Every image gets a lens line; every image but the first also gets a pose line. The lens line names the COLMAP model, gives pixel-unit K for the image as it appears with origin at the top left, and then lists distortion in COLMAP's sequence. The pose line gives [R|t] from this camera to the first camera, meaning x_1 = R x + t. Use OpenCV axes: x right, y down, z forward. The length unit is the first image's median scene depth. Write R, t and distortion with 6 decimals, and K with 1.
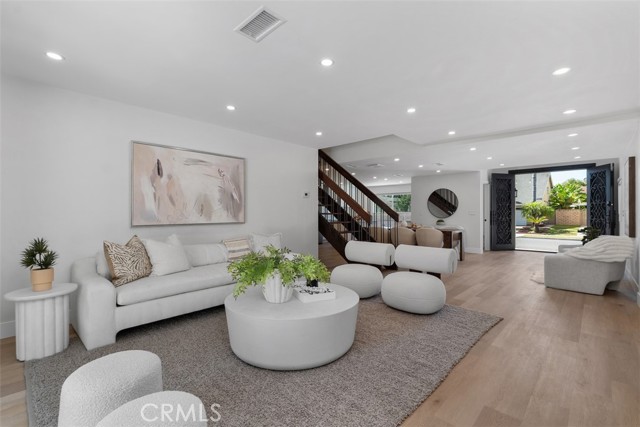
lens RADIAL K [[287.6, 0, 315.4], [0, 287.6, 212.0], [0, 0, 1]] dist [0.016949, 0.000465]
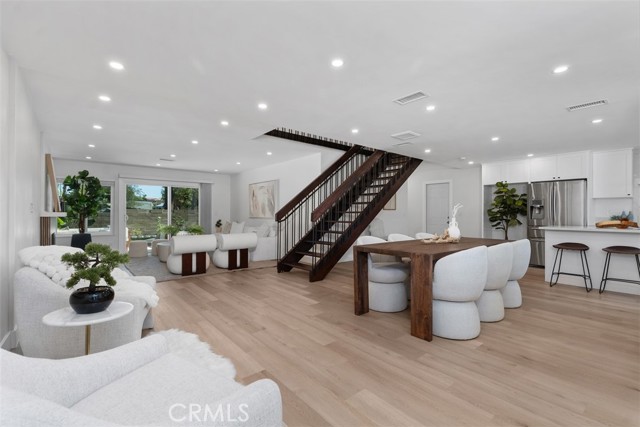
lens RADIAL K [[287.6, 0, 315.7], [0, 287.6, 215.5], [0, 0, 1]] dist [0.016949, 0.000465]
pose [[-0.108577, 0.005171, -0.994075, 1.849295], [0.003314, 0.999983, 0.004840, 0.019034], [0.994083, -0.002769, -0.108592, 1.886460]]
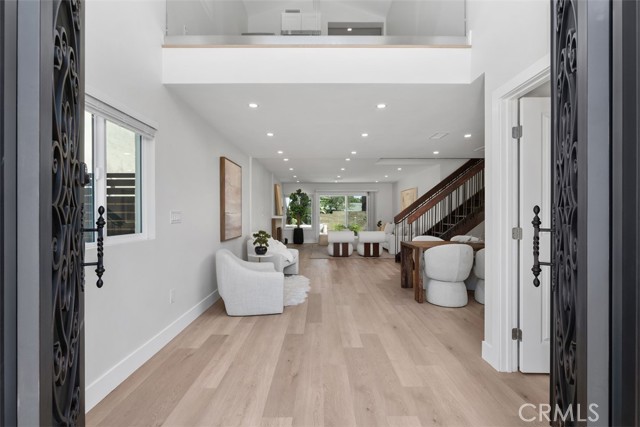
lens RADIAL K [[308.5, 0, 319.3], [0, 308.5, 213.8], [0, 0, 1]] dist [0.001389, 0.000037]
pose [[-0.725413, 0.005637, -0.688291, 2.233580], [0.007986, 0.999968, -0.000227, -0.013415], [0.688267, -0.005661, -0.725435, 2.754563]]
